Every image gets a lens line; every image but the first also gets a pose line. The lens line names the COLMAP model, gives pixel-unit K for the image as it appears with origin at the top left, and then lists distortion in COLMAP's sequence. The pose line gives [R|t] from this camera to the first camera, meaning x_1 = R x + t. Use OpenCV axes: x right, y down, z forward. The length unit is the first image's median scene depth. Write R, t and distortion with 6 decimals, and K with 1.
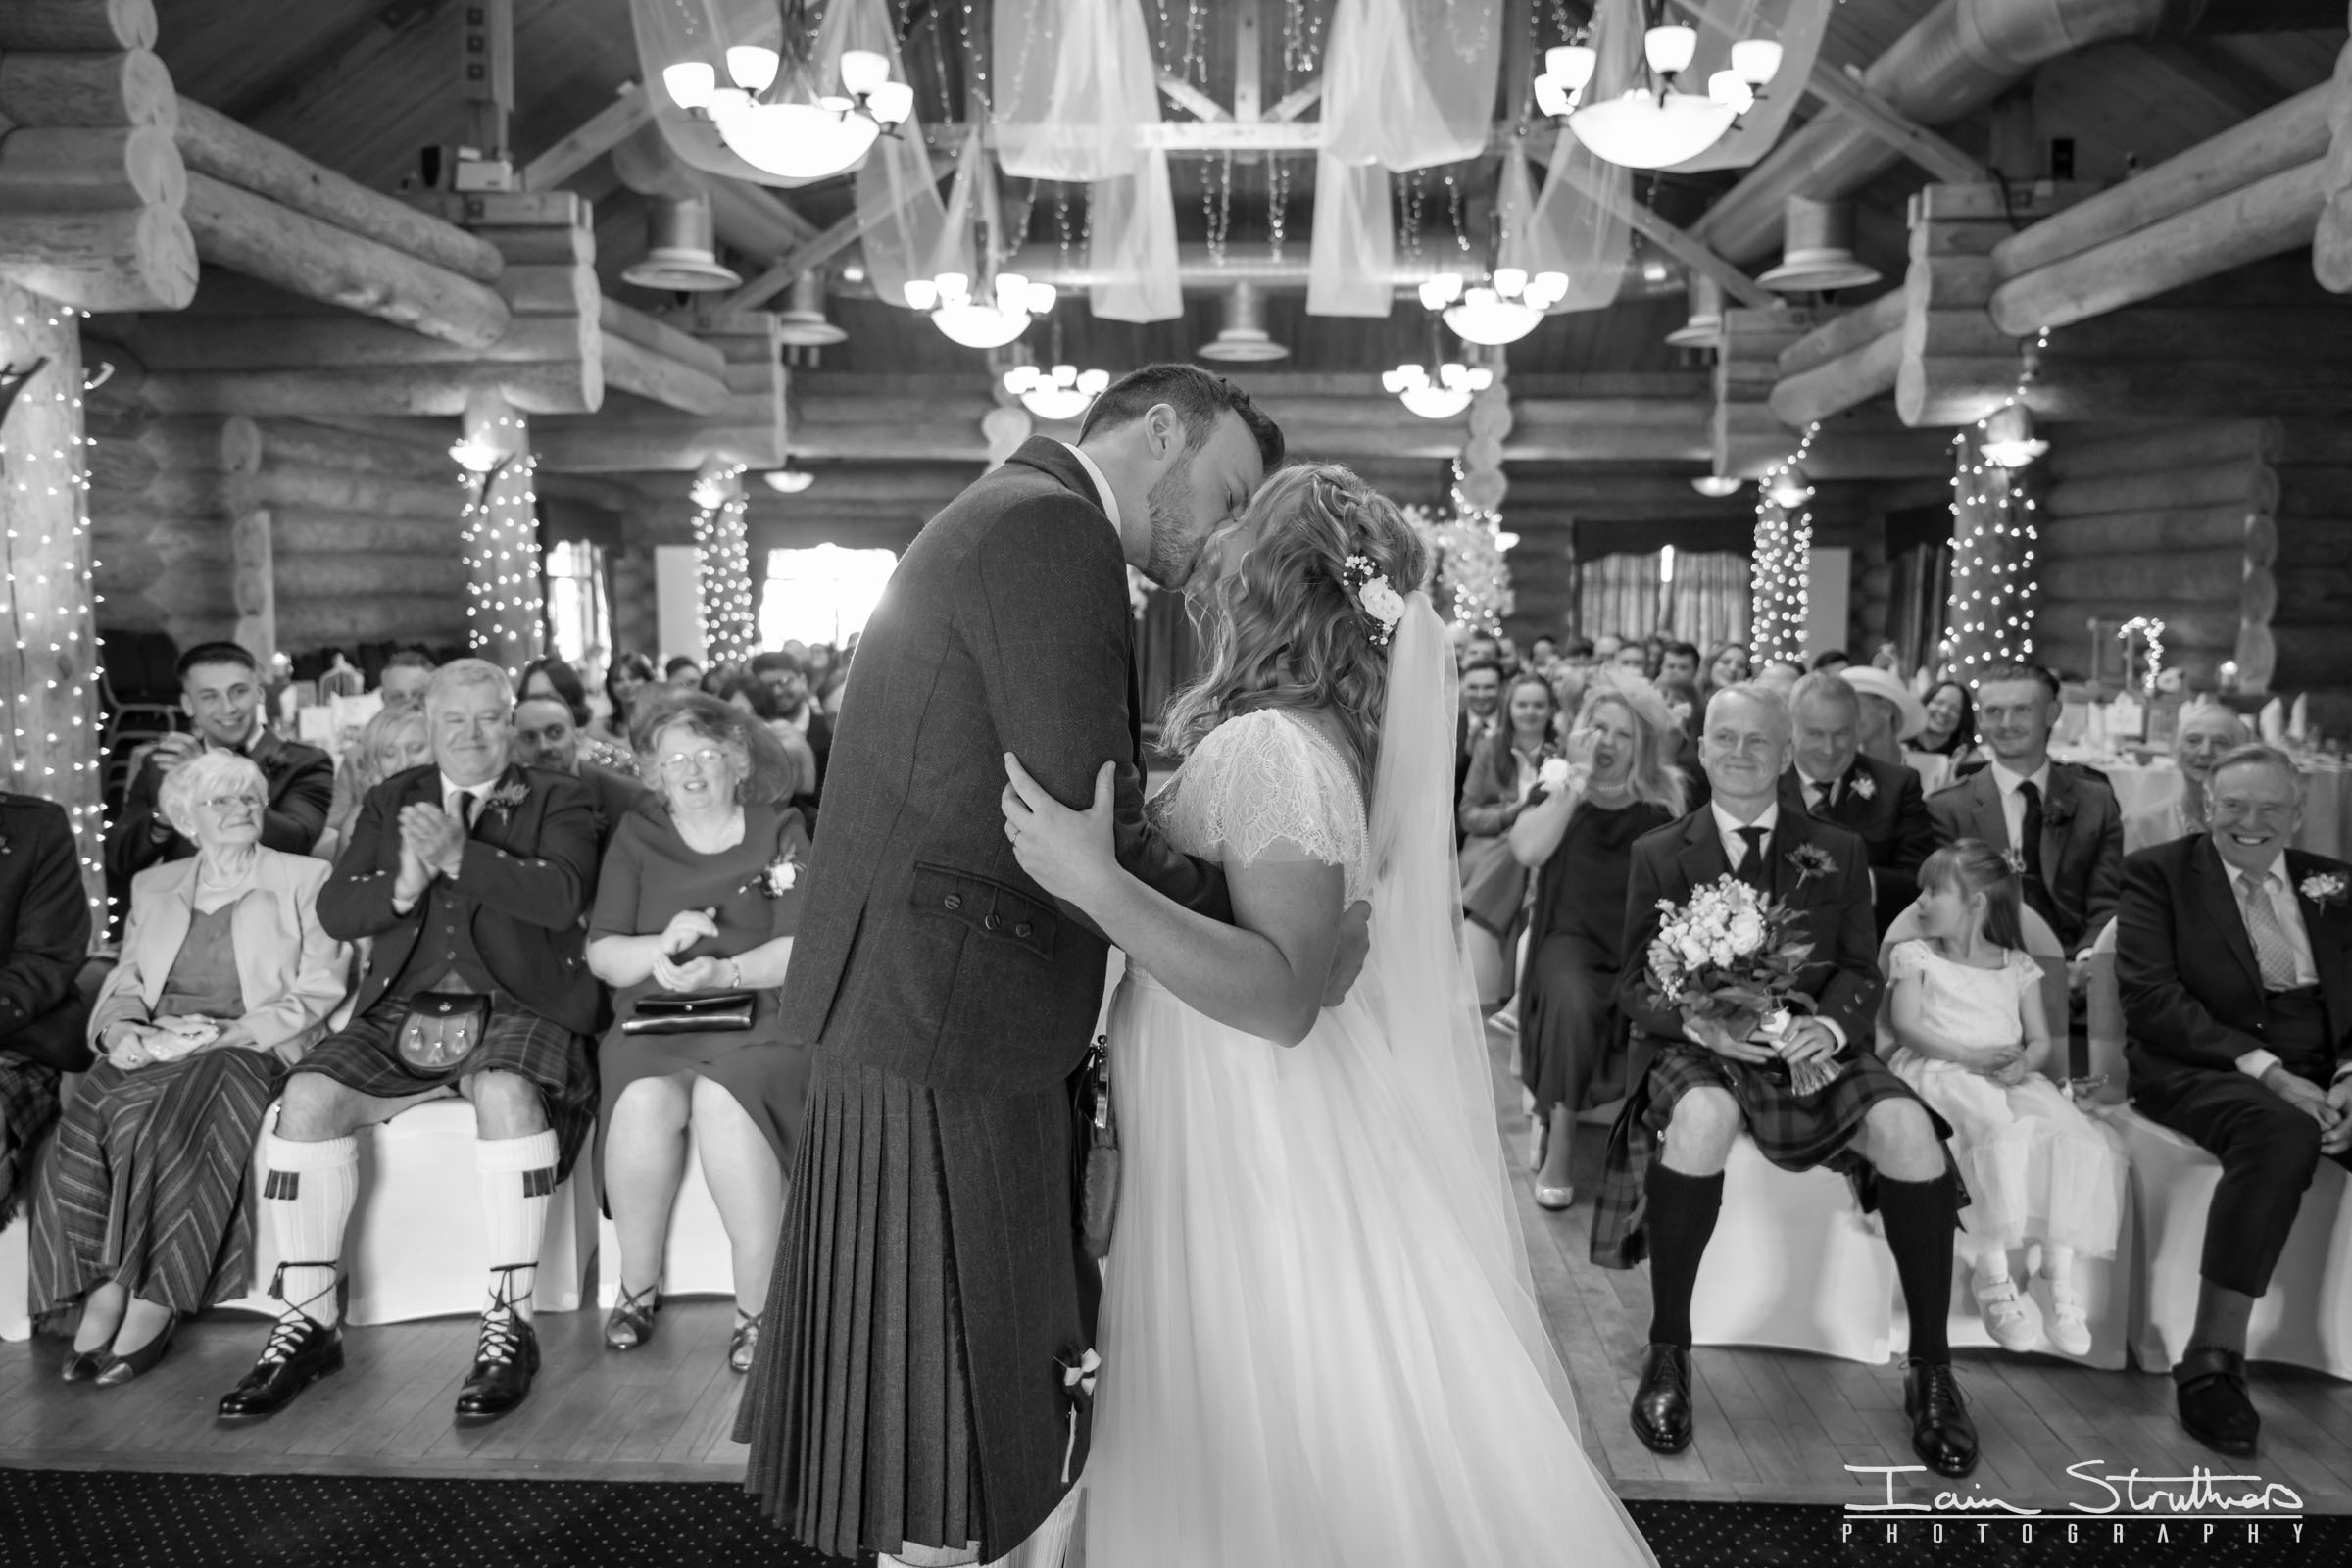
lens RADIAL K [[1811.2, 0, 1176.0], [0, 1811.2, 784.0], [0, 0, 1]] dist [0.006955, -0.004525]
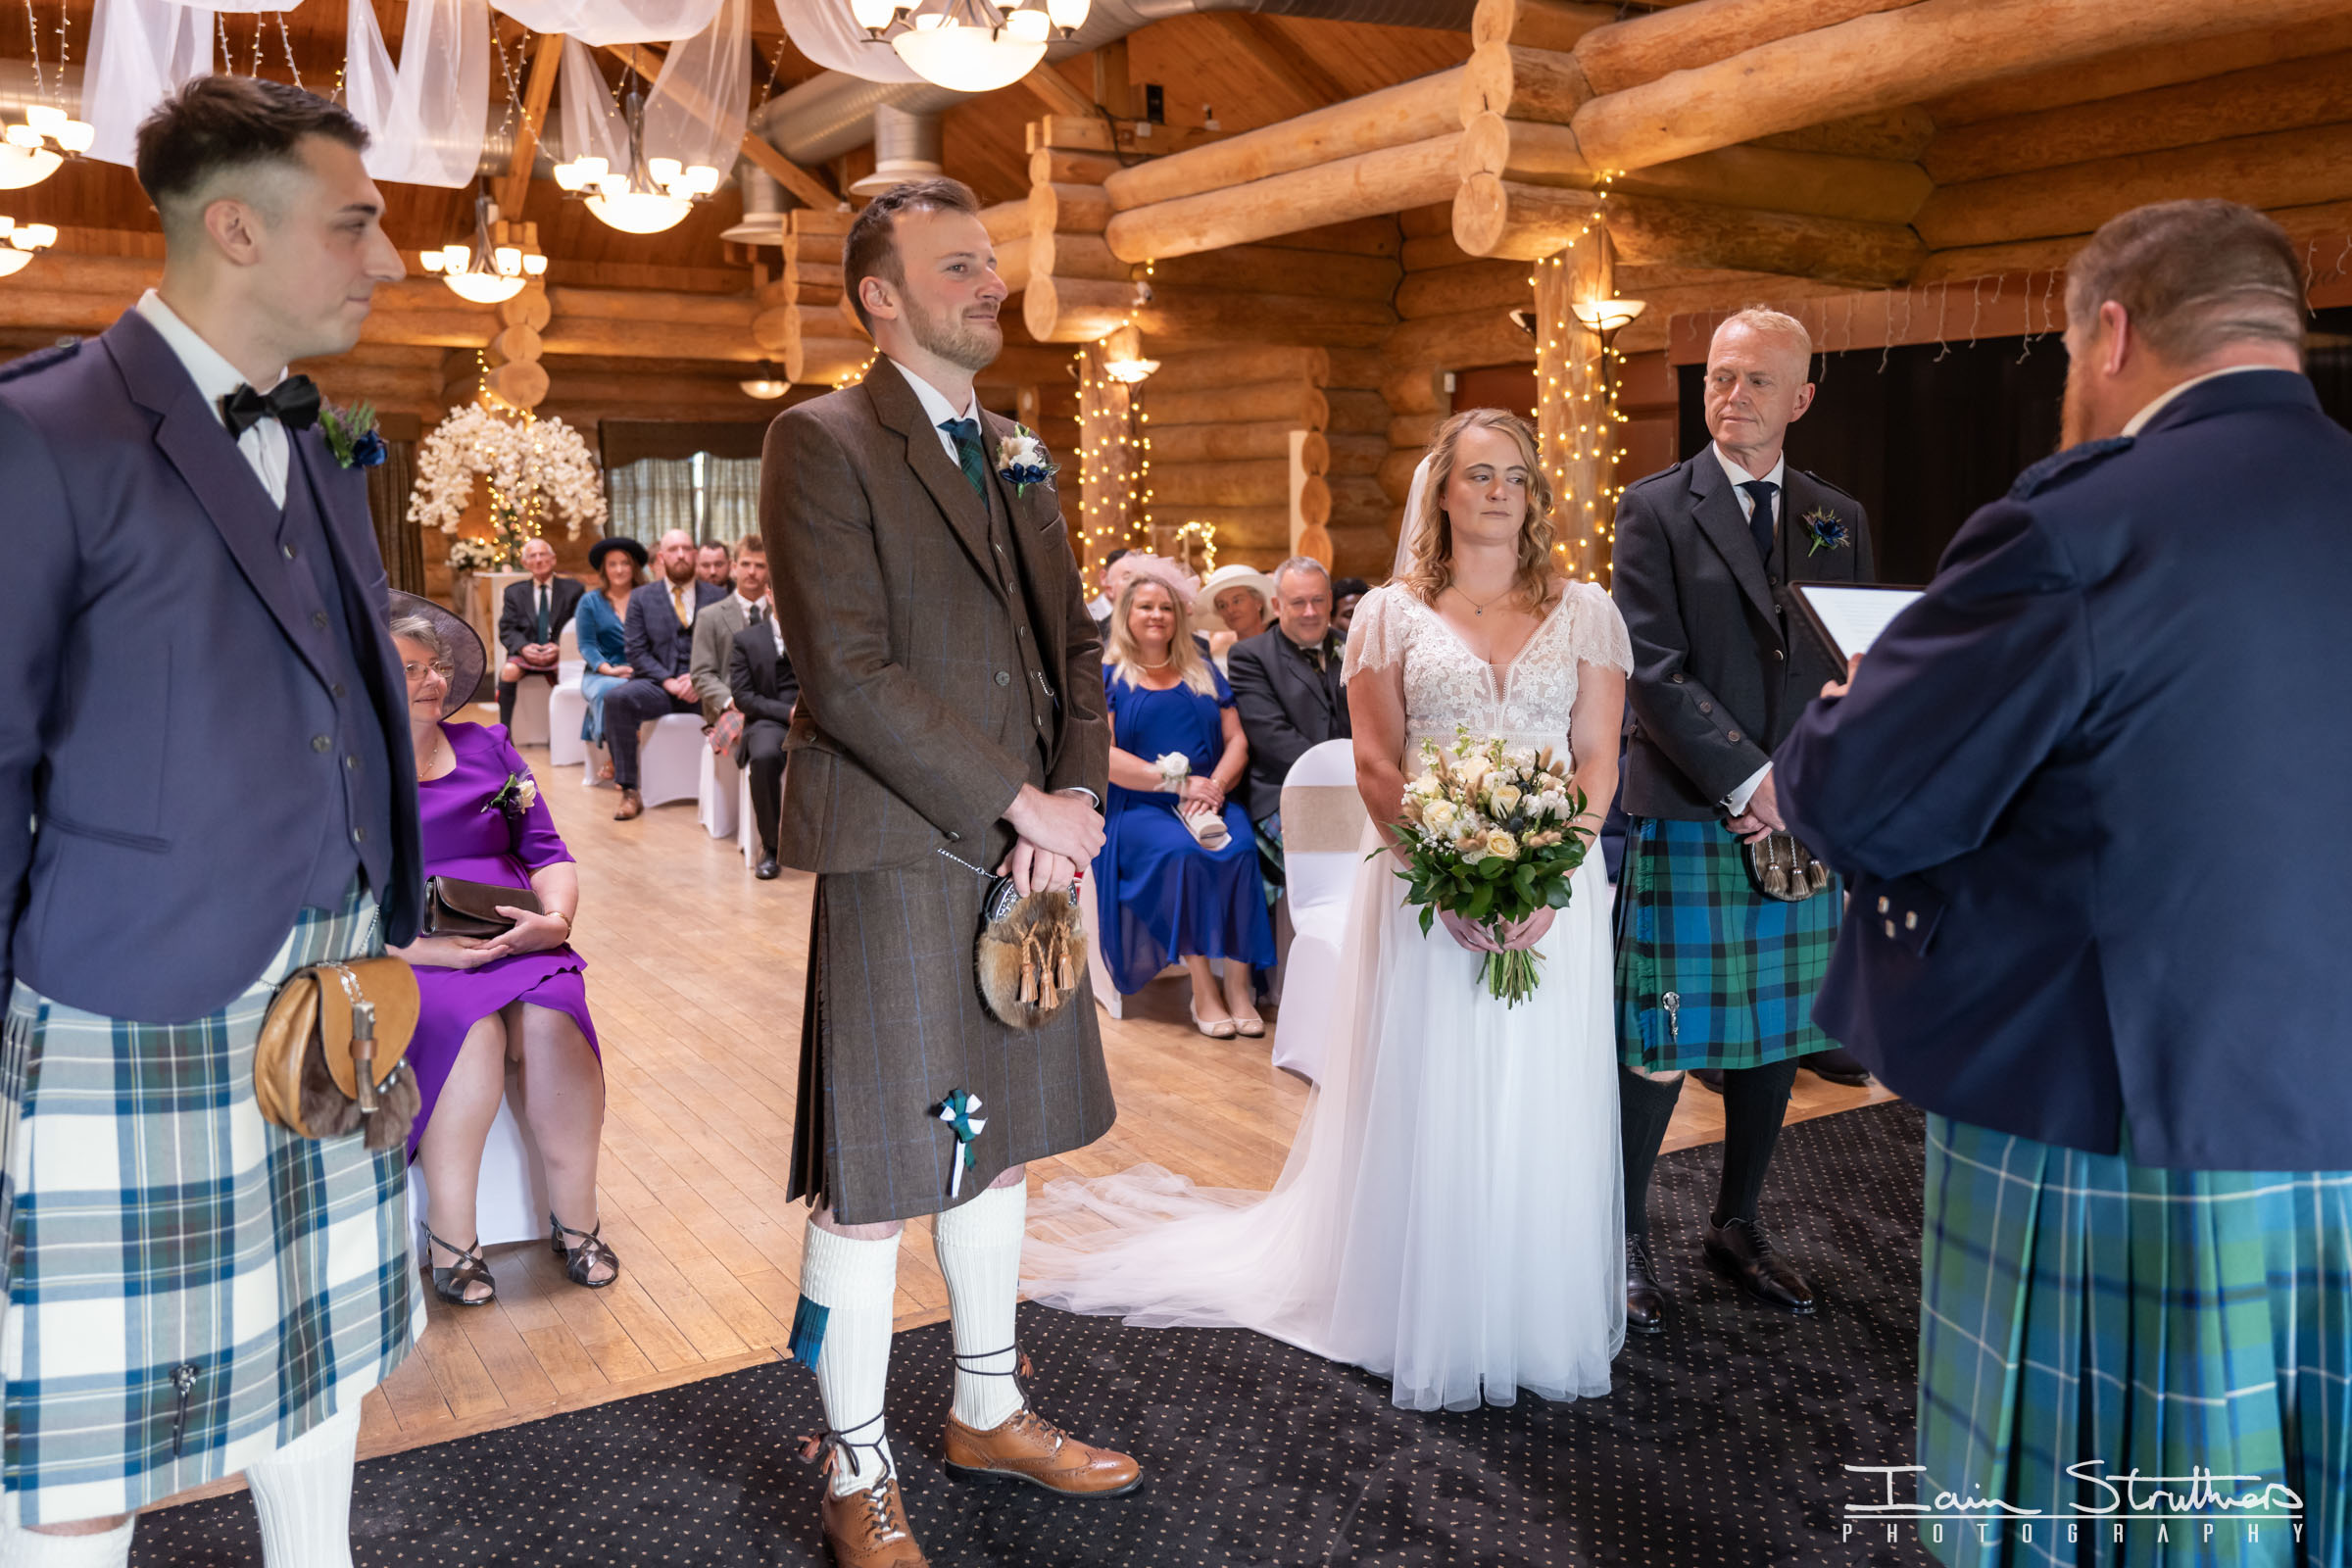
lens RADIAL K [[2042.6, 0, 1176.0], [0, 2042.6, 784.0], [0, 0, 1]] dist [-0.010631, 0.003992]
pose [[0.816572, -0.080765, 0.571566, -0.237205], [0.063486, 0.996722, 0.050143, 0.005944], [-0.573742, -0.004659, 0.819023, -0.024472]]
